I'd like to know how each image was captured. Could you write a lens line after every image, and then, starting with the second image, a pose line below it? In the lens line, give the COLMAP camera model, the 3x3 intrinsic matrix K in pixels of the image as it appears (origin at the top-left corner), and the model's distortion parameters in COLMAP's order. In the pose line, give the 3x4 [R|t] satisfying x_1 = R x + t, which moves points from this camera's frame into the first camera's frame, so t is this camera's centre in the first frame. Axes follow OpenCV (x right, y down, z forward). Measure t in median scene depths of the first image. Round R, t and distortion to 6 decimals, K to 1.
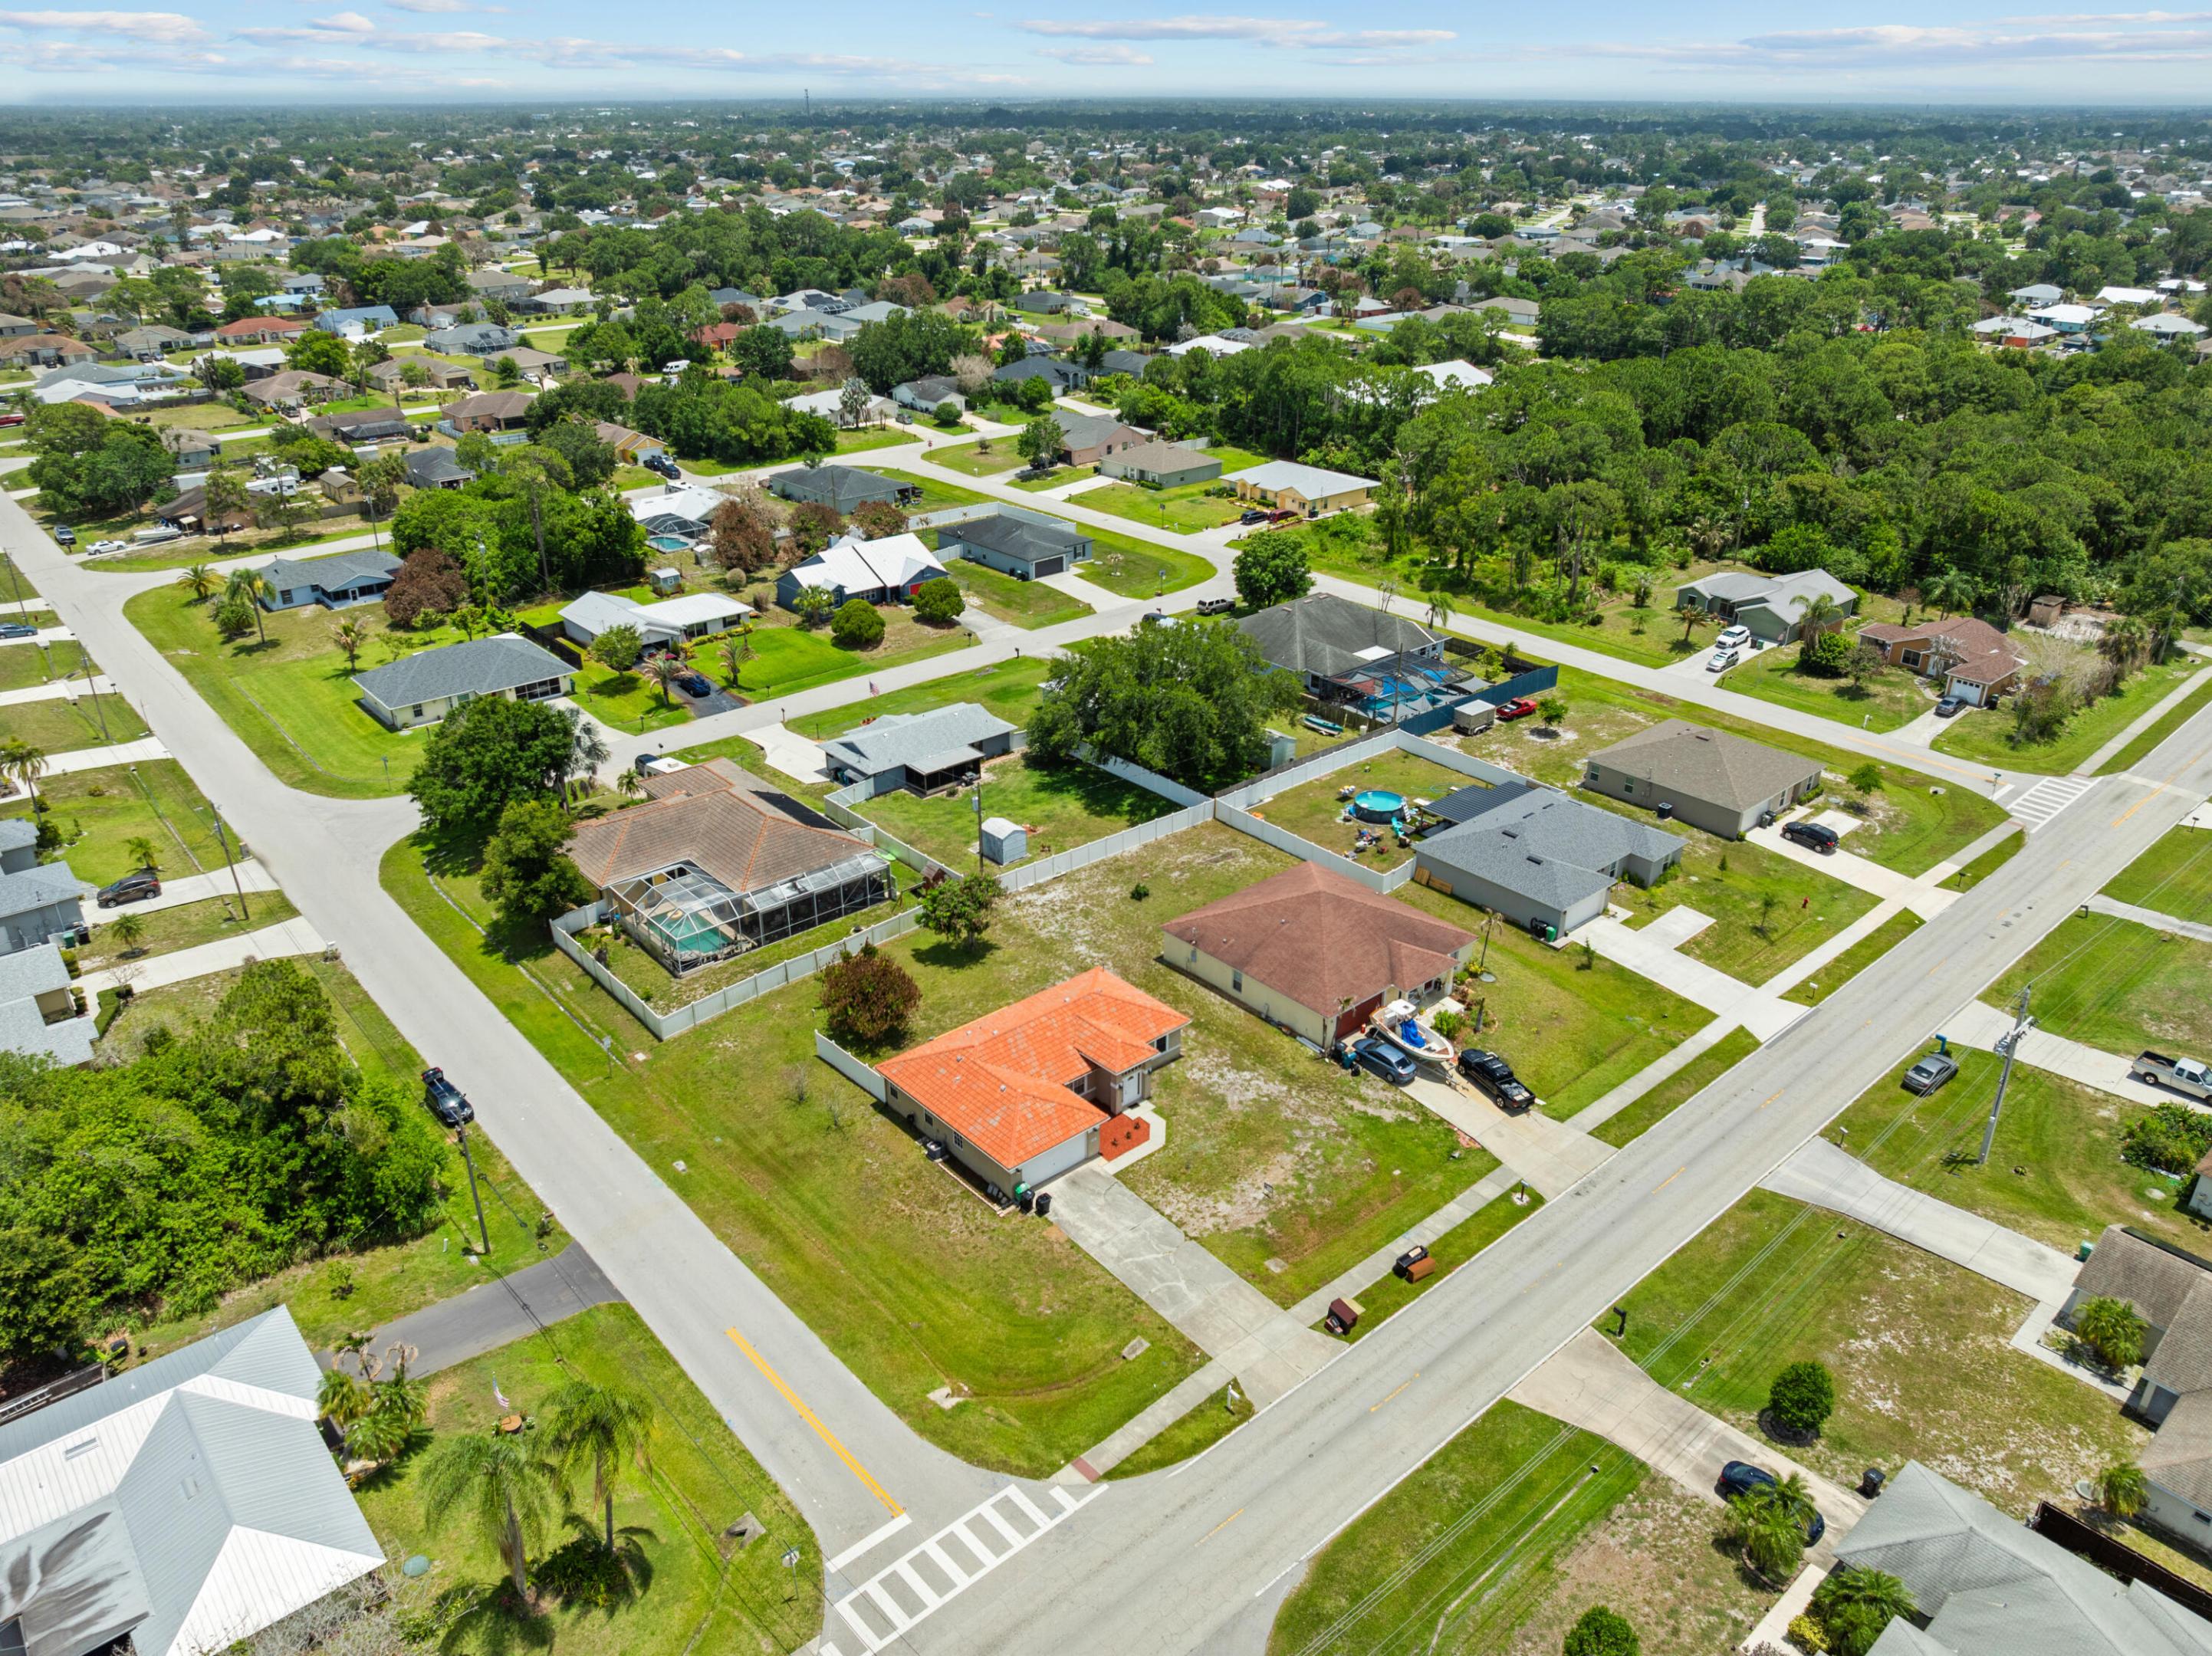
lens RADIAL K [[1532.6, 0, 1106.0], [0, 1532.6, 828.0], [0, 0, 1]] dist [0.002619, -0.106293]
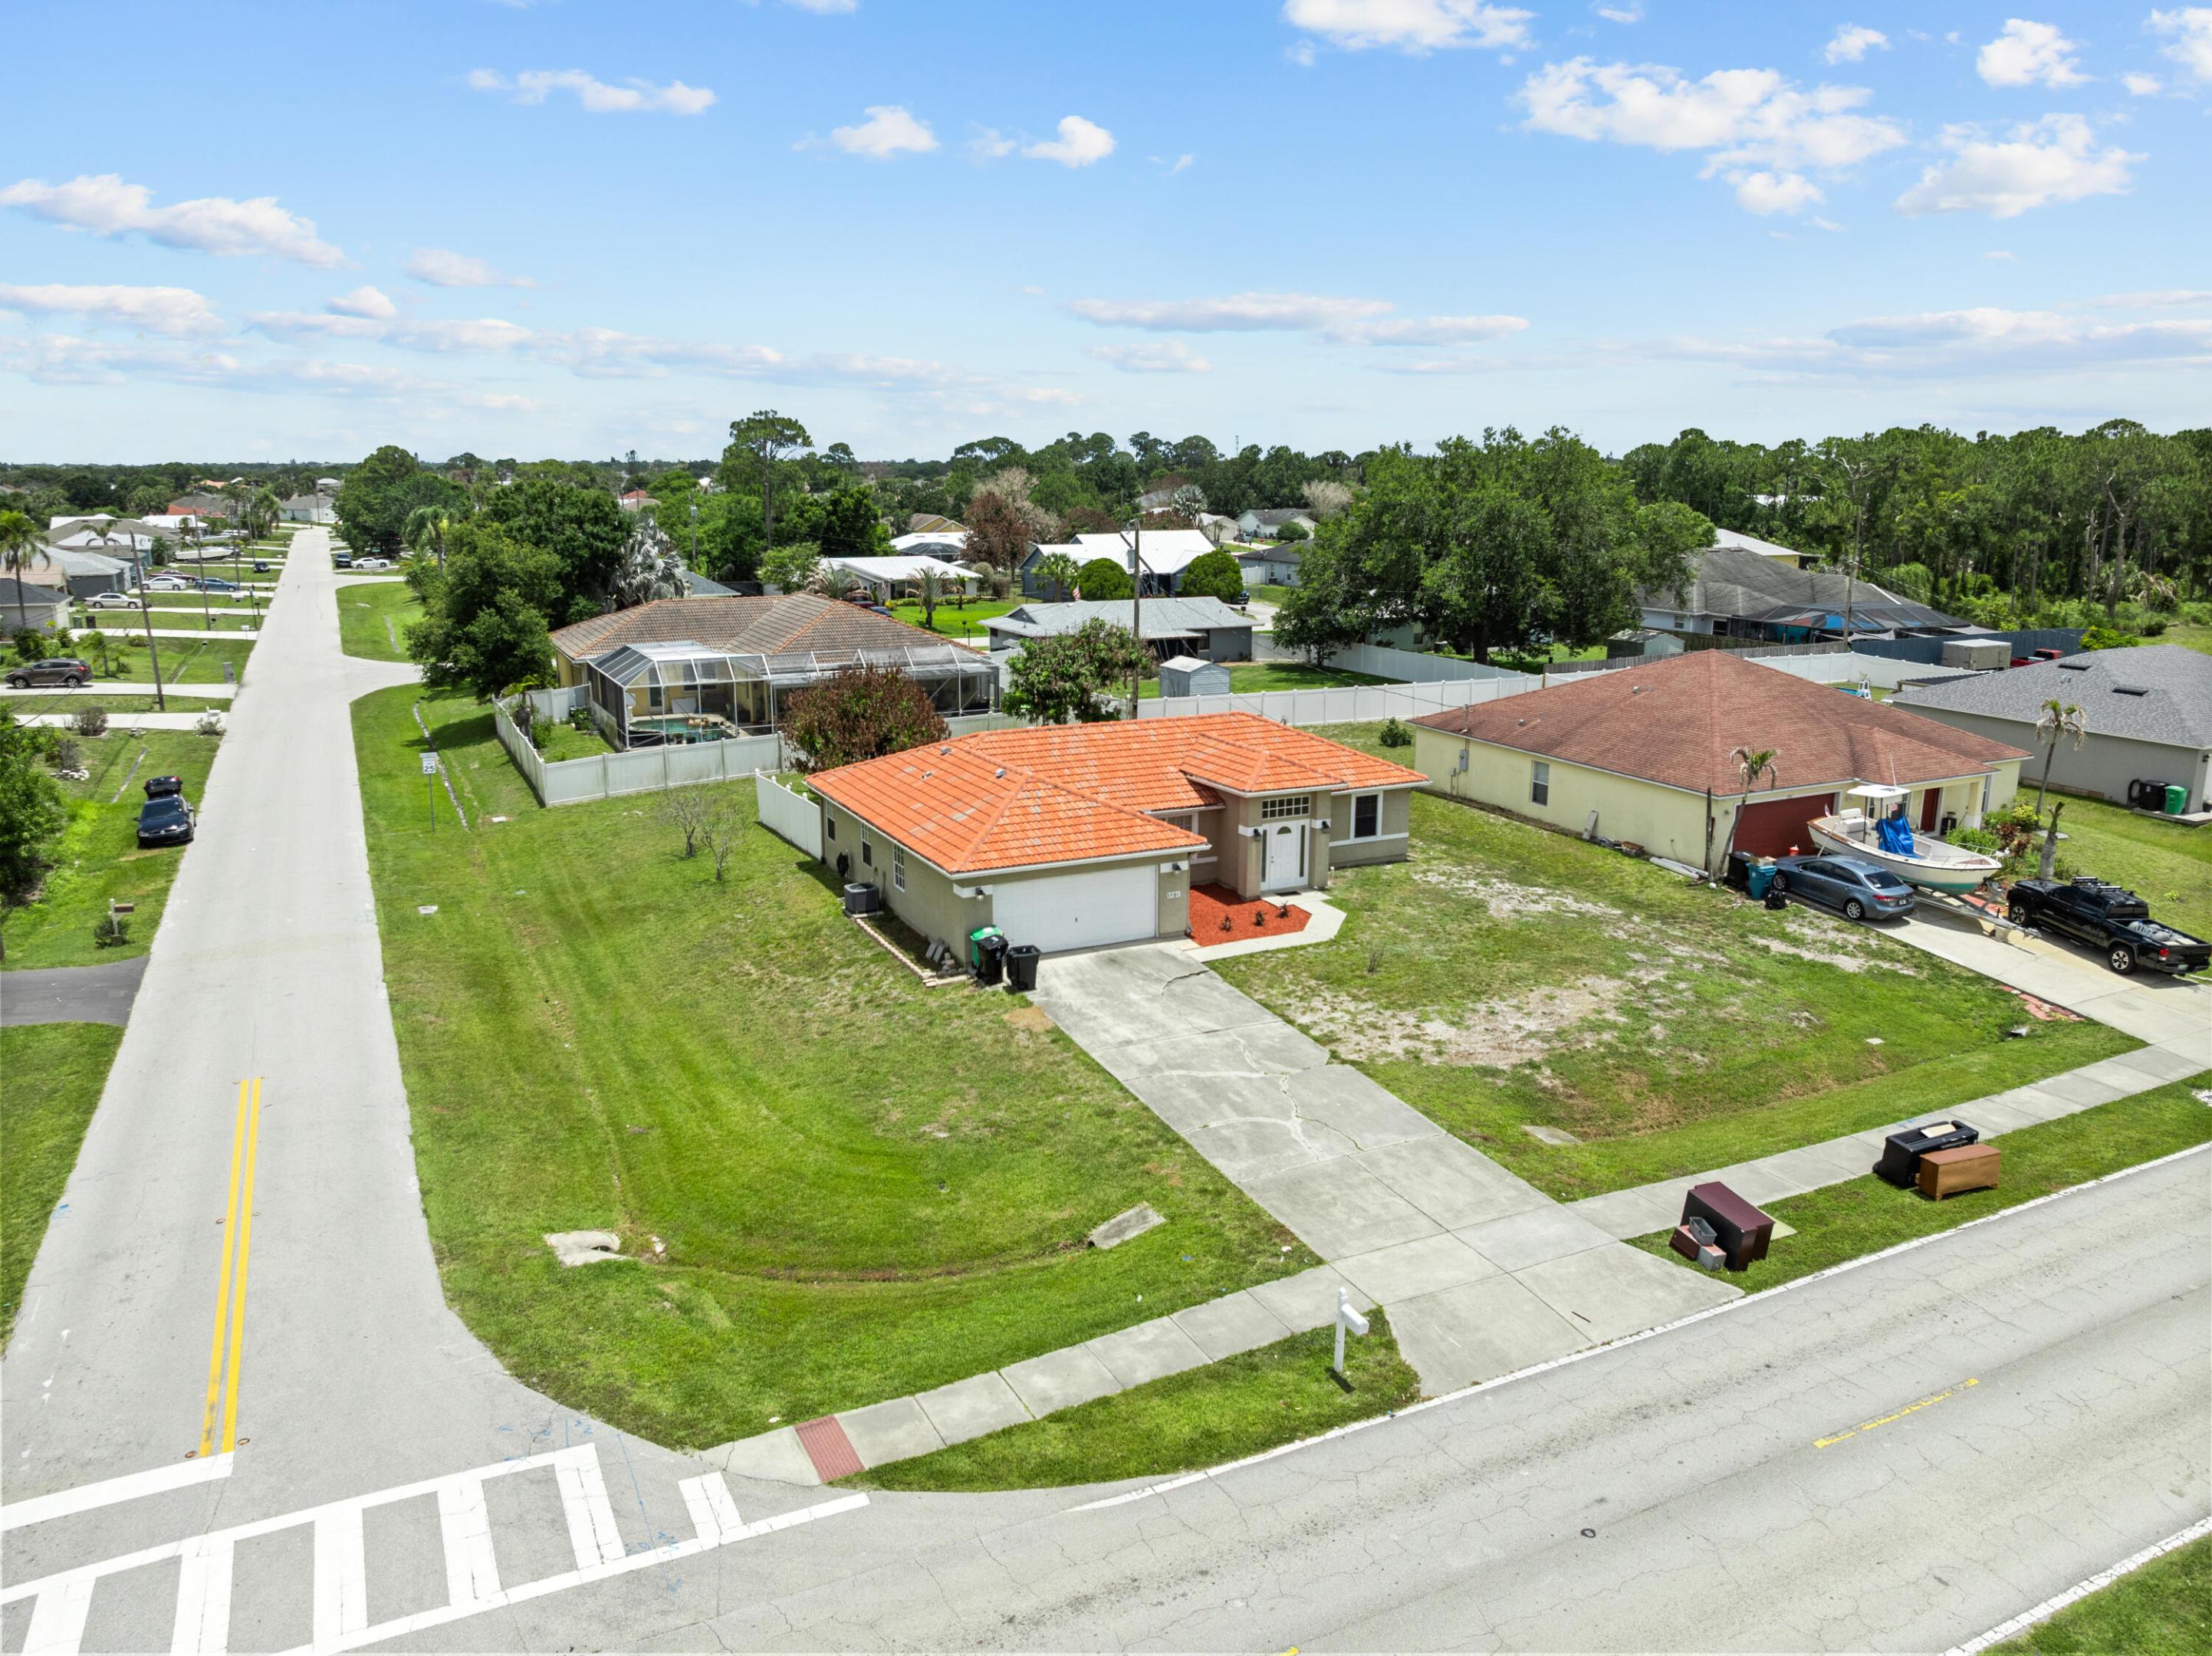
lens RADIAL K [[1550.8, 0, 1106.0], [0, 1550.8, 828.0], [0, 0, 1]] dist [-0.053252, 0.023990]
pose [[0.966217, 0.056039, -0.251565, 0.096327], [-0.108049, 0.974233, -0.197978, 0.301238], [0.233988, 0.218471, 0.947375, 0.589099]]
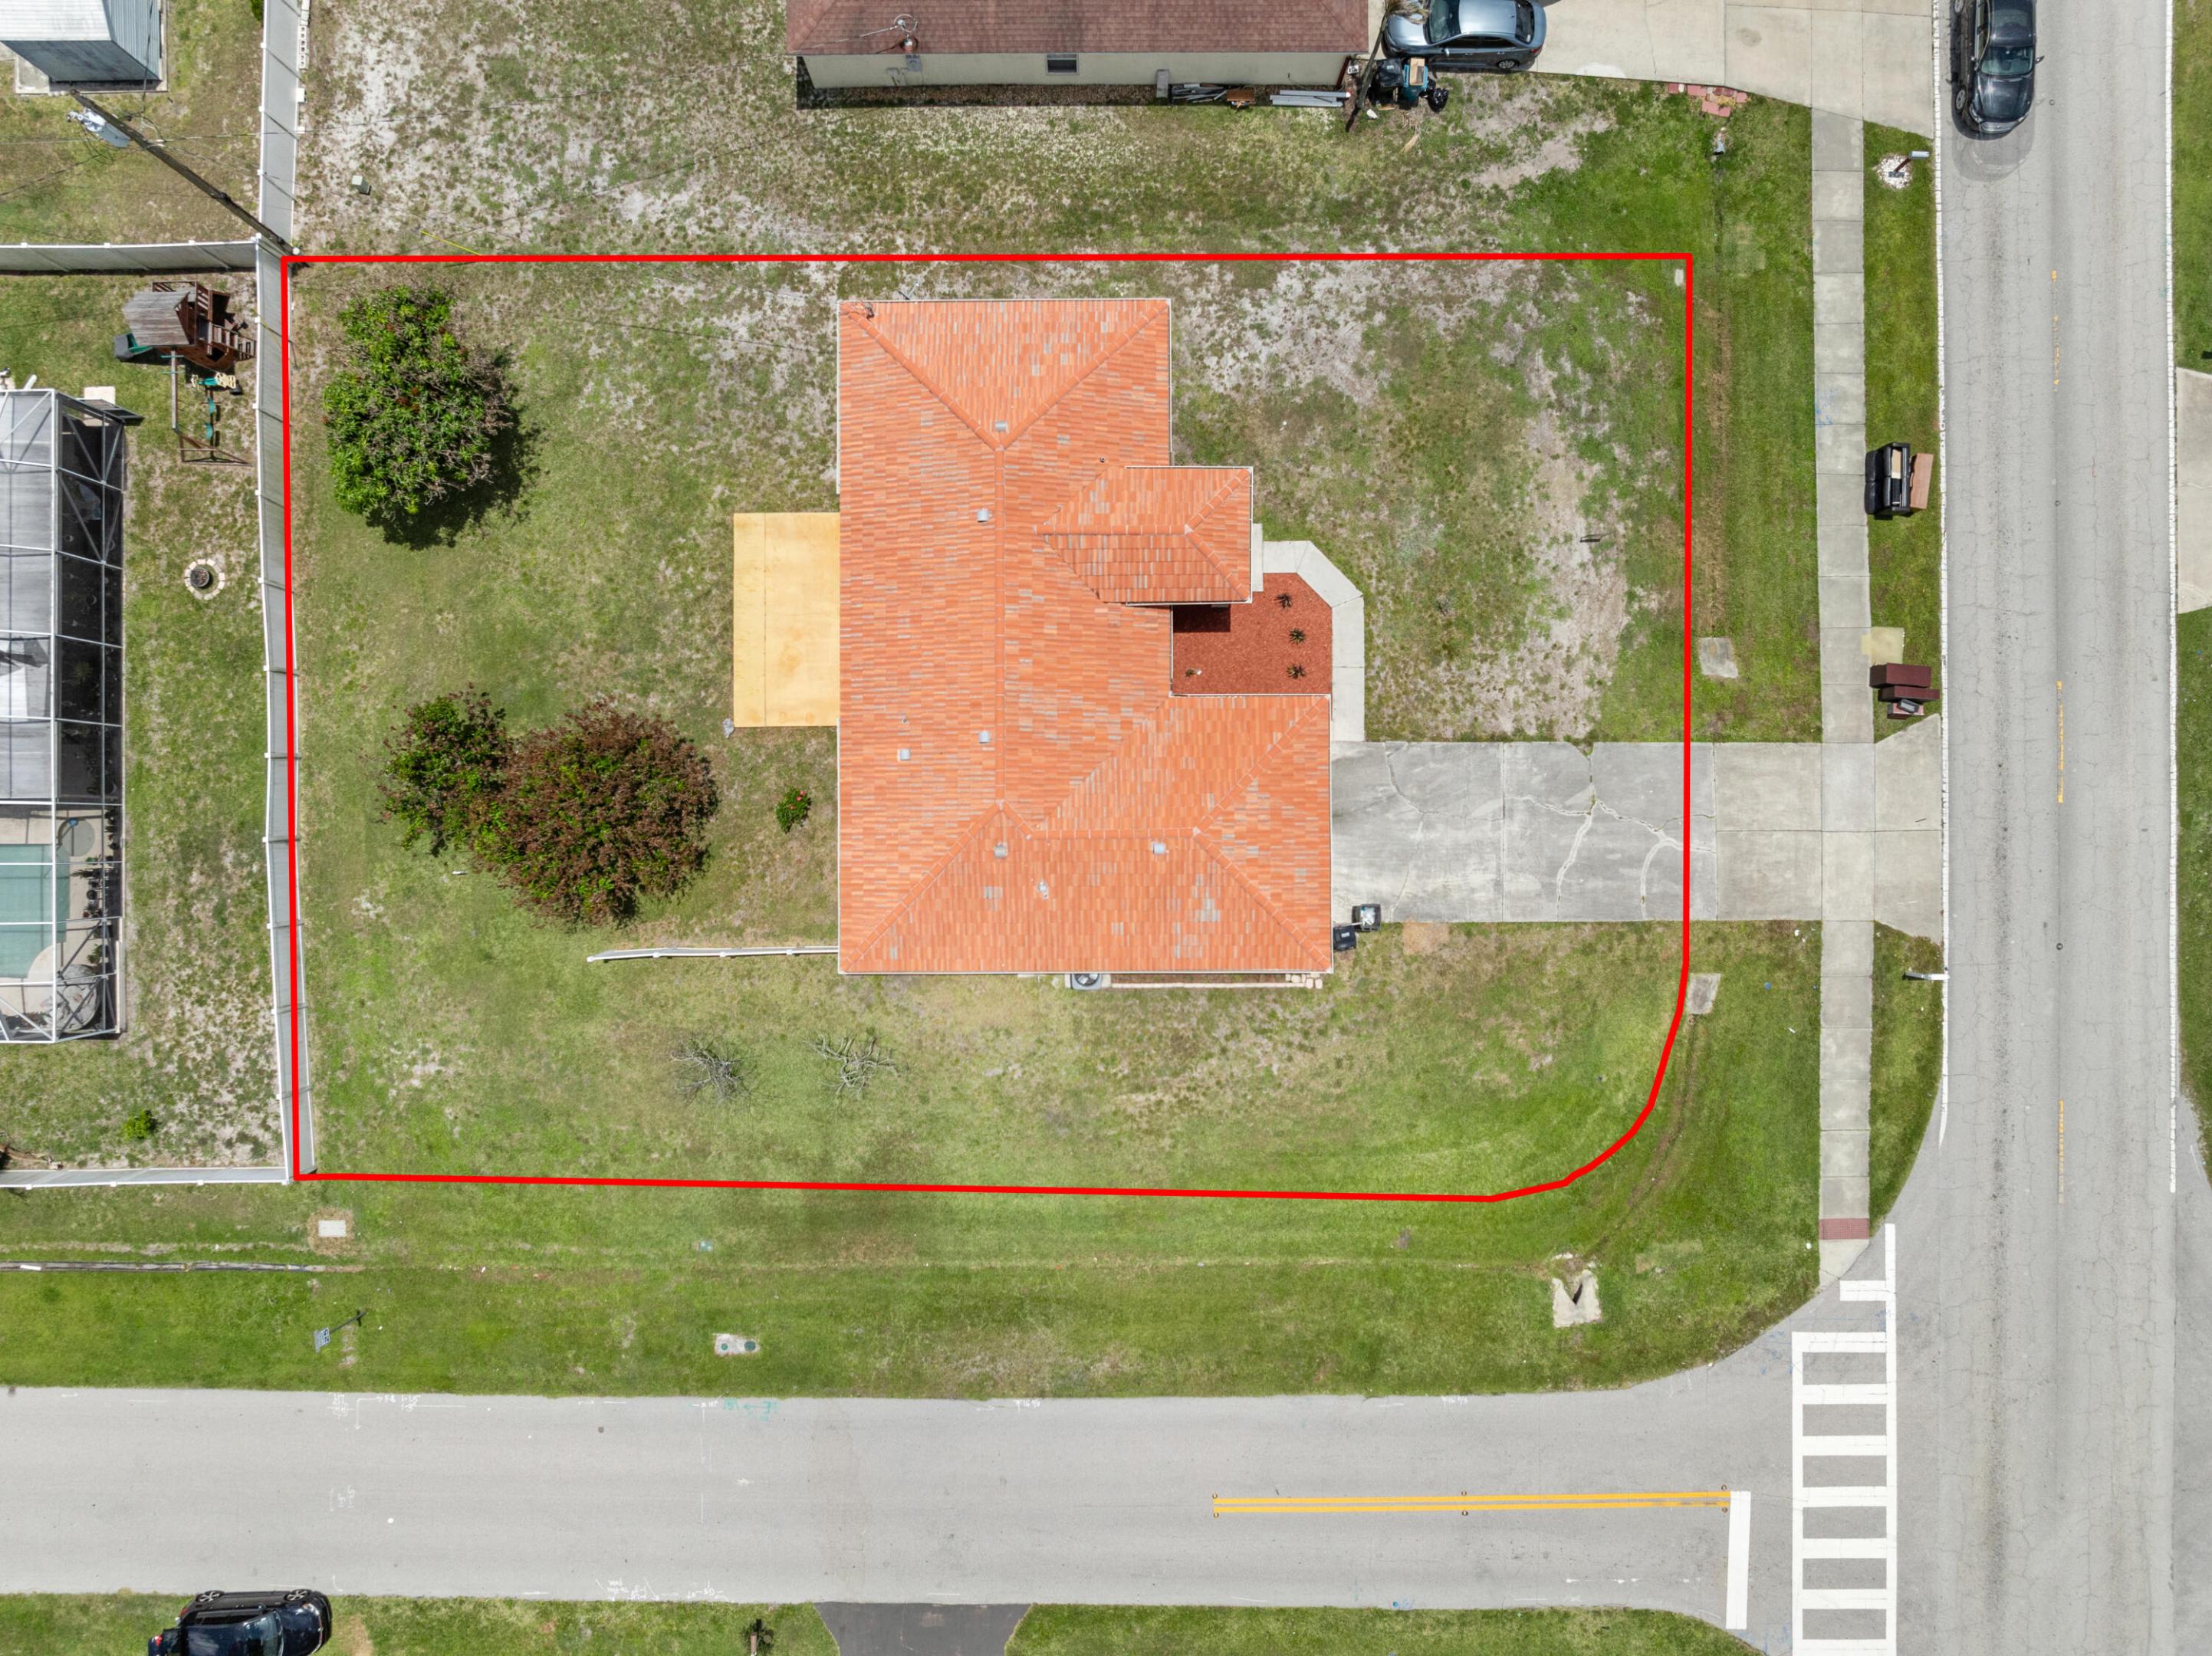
lens RADIAL K [[1550.8, 0, 1106.0], [0, 1550.8, 828.0], [0, 0, 1]] dist [-0.053252, 0.023990]
pose [[0.659870, -0.751376, -0.002362, -0.076675], [0.334240, 0.290716, 0.896531, -0.261267], [-0.672945, -0.592383, 0.442975, 0.874580]]
